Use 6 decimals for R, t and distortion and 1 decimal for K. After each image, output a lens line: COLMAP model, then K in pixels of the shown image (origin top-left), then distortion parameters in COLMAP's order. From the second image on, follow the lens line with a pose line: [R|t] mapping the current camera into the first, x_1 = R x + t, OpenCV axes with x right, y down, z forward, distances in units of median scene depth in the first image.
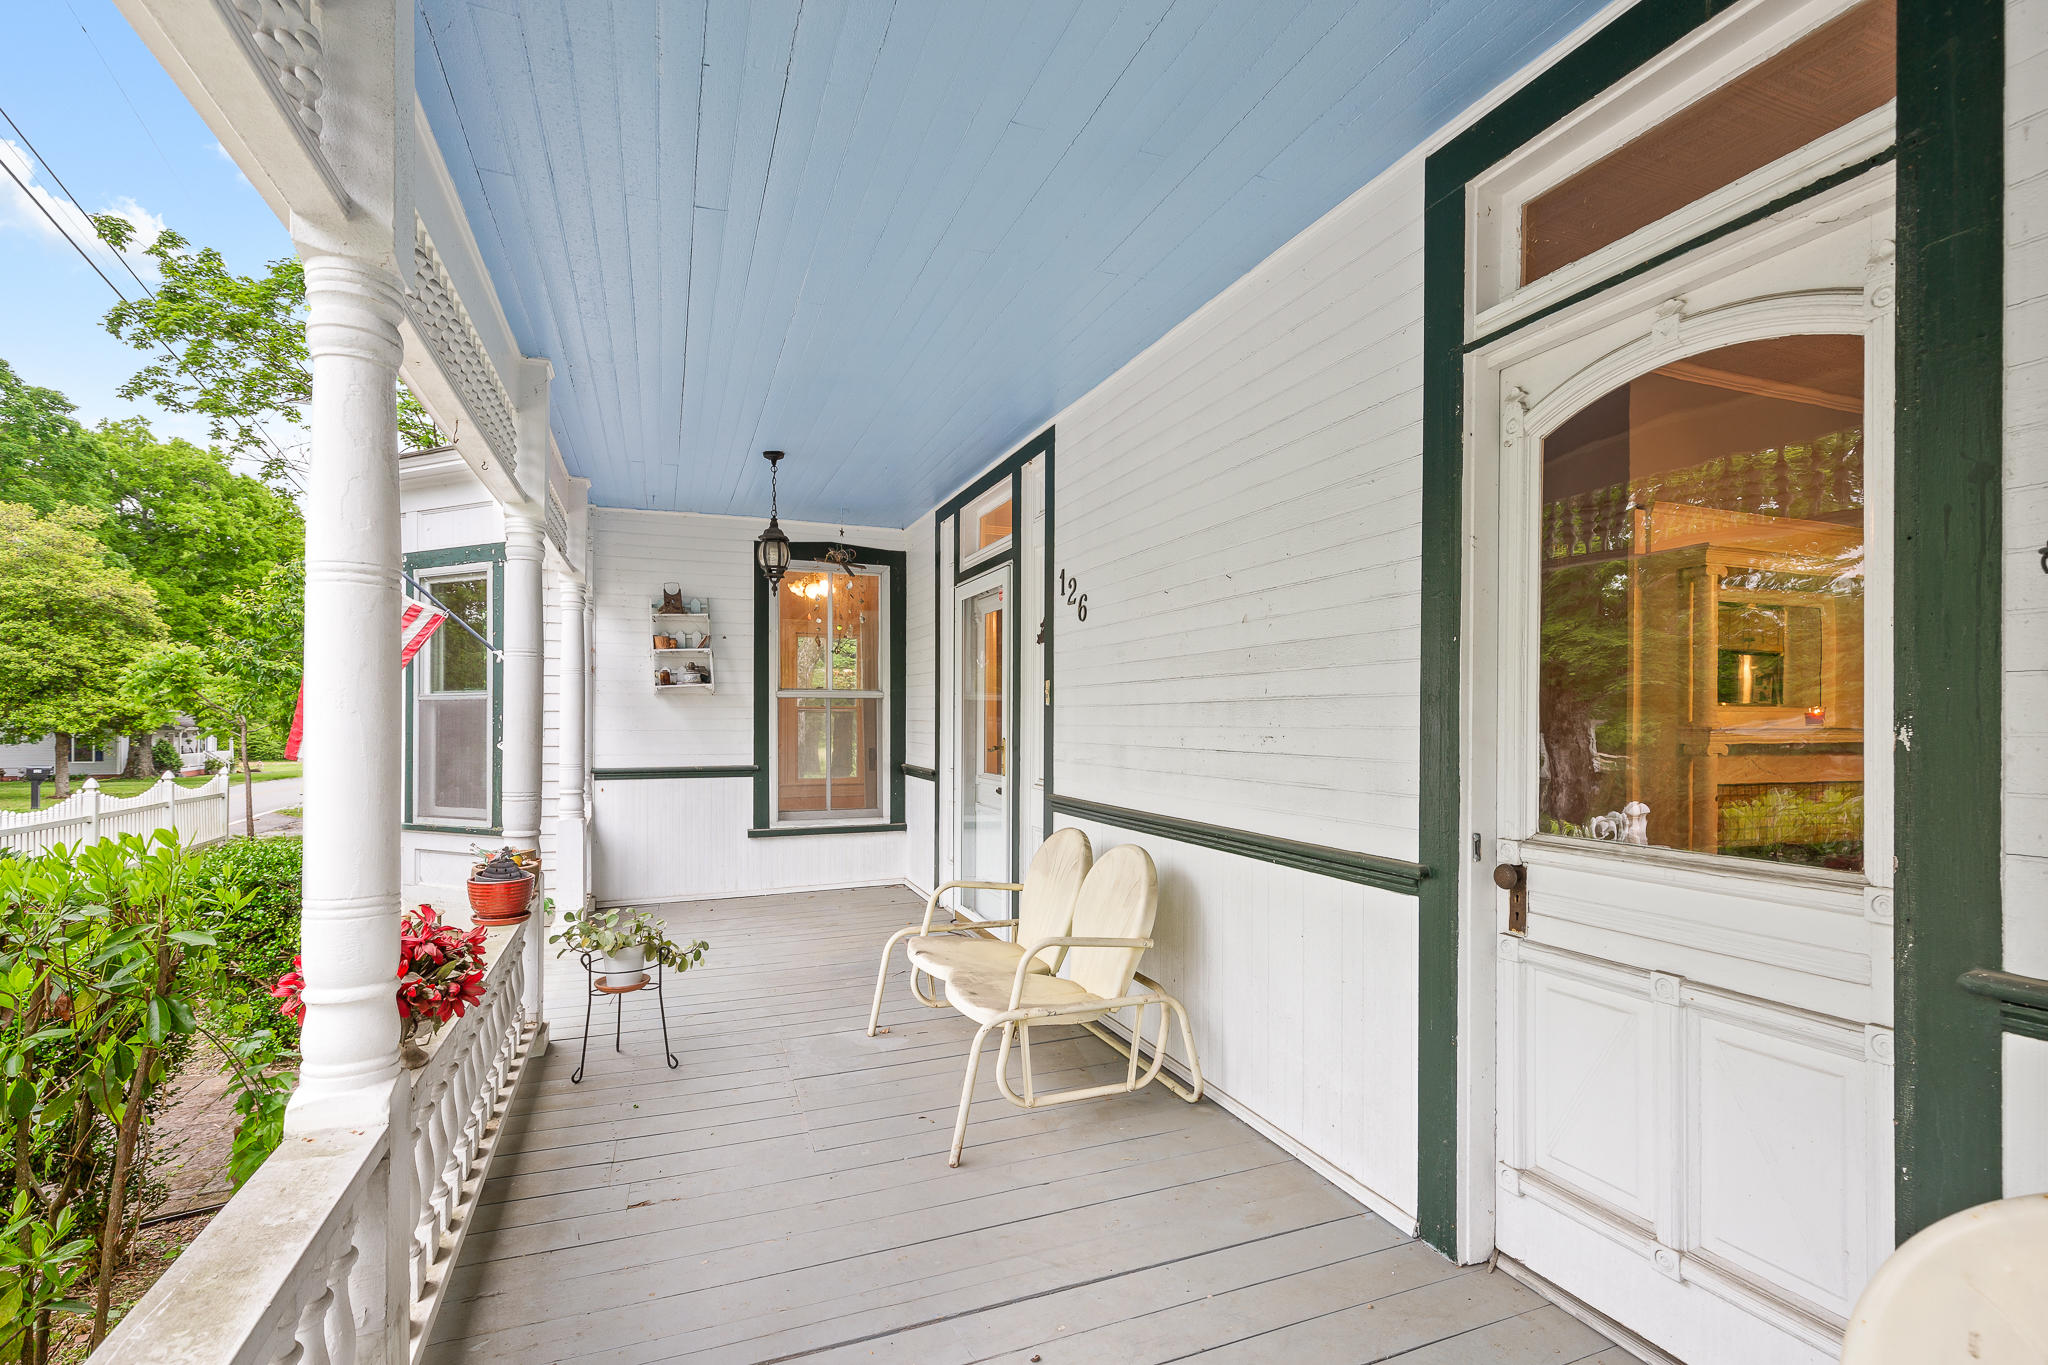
lens RADIAL K [[941.8, 0, 1032.7], [0, 941.8, 710.7], [0, 0, 1]] dist [0.000442, 0.000540]
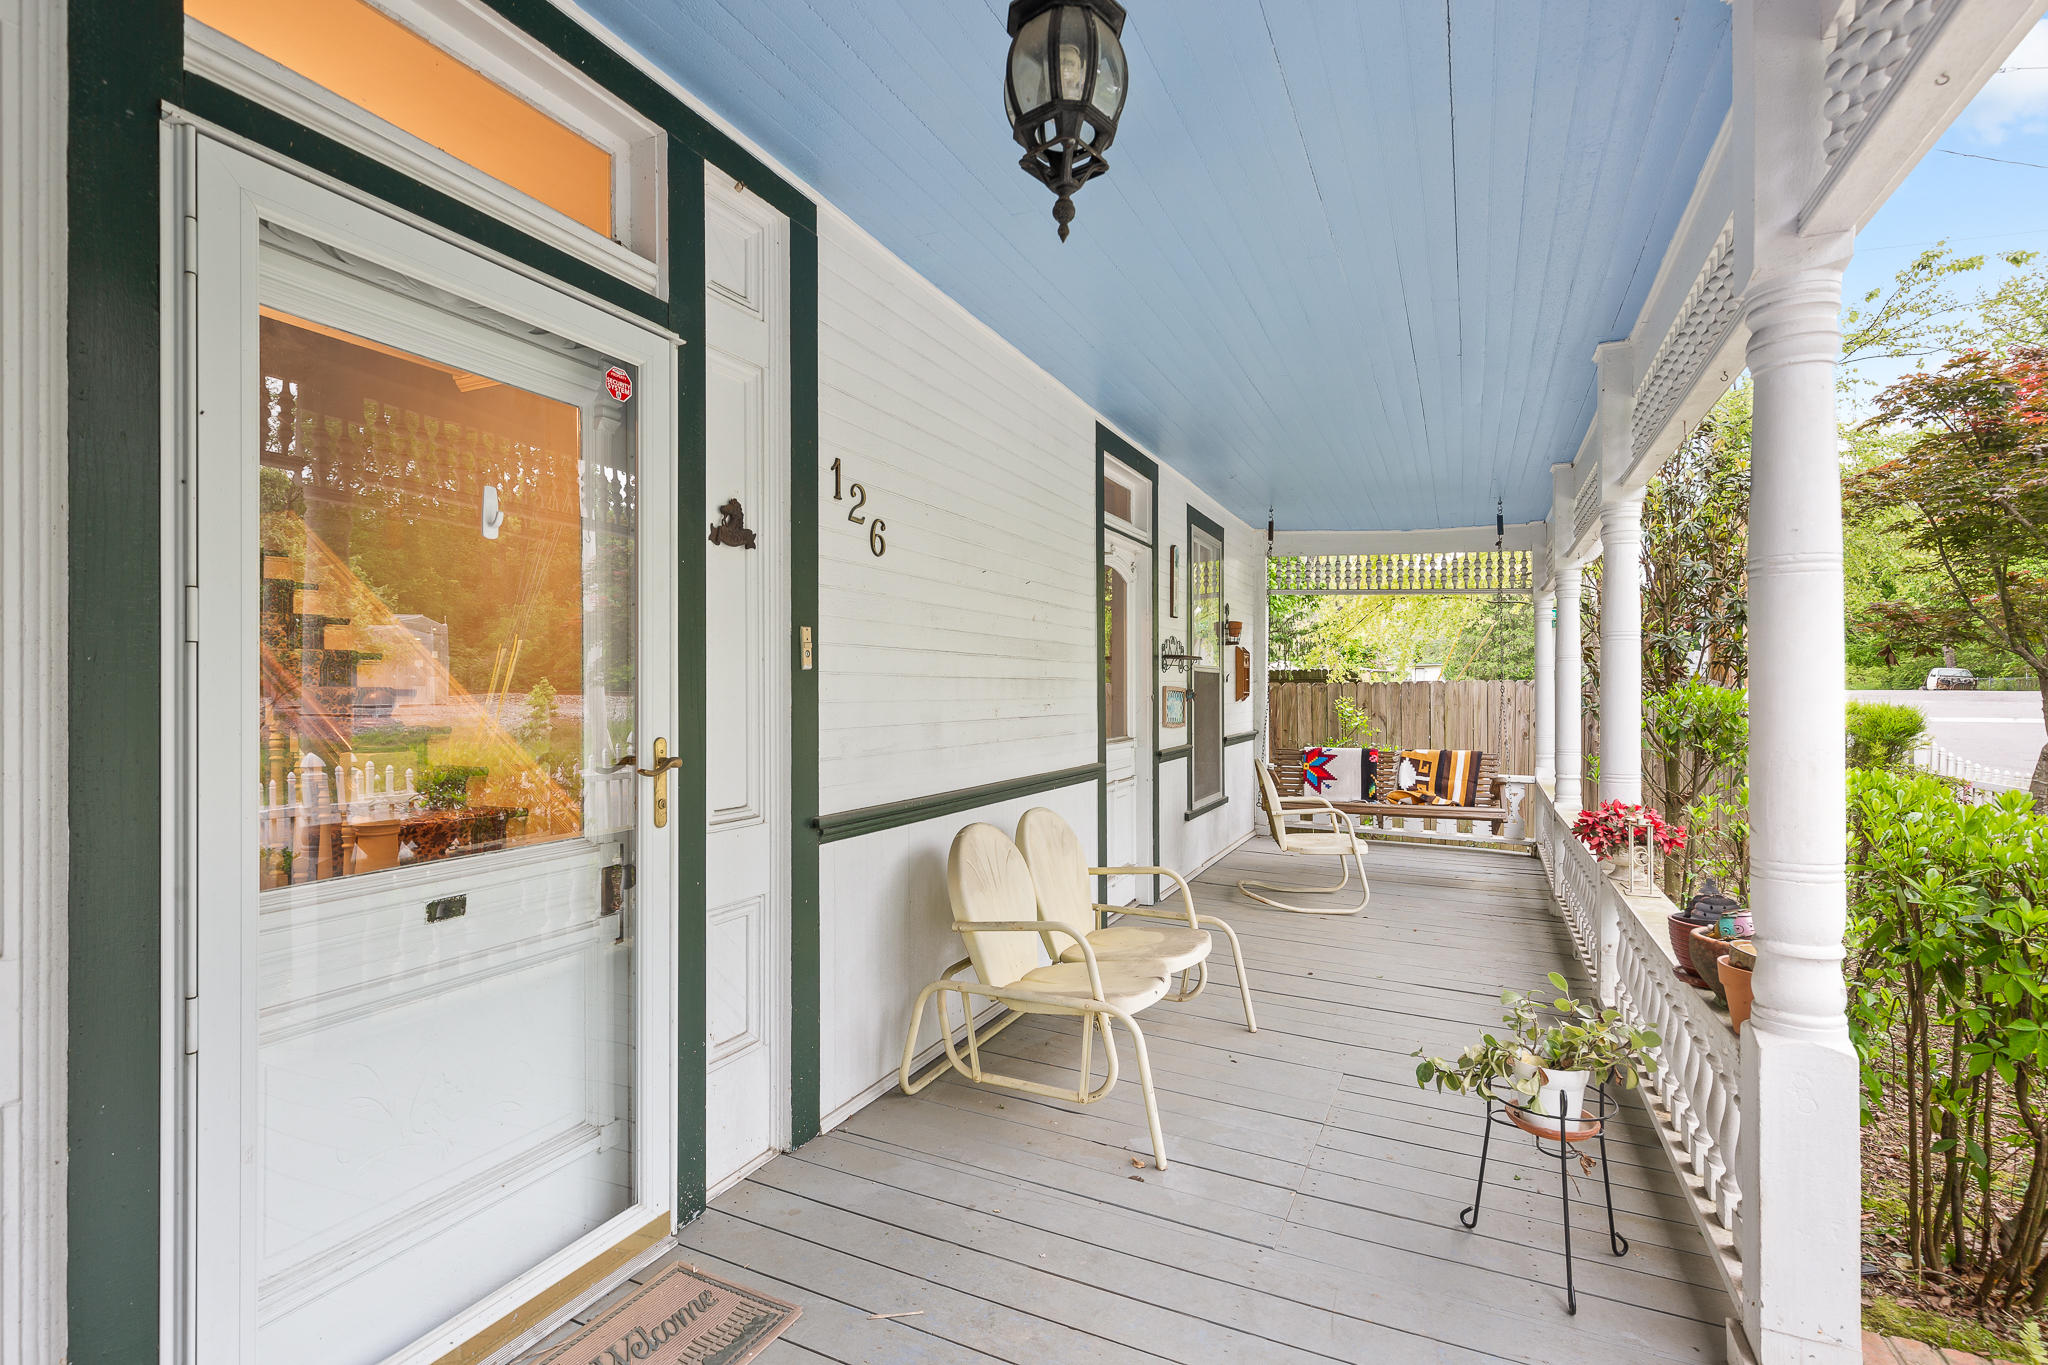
lens RADIAL K [[922.3, 0, 1010.1], [0, 922.3, 686.3], [0, 0, 1]] dist [0.001716, -0.000008]
pose [[-0.672161, 0.001180, 0.740405, -0.598103], [-0.009706, 0.999899, -0.010405, 0.011481], [-0.740342, -0.014181, -0.672081, 1.562465]]
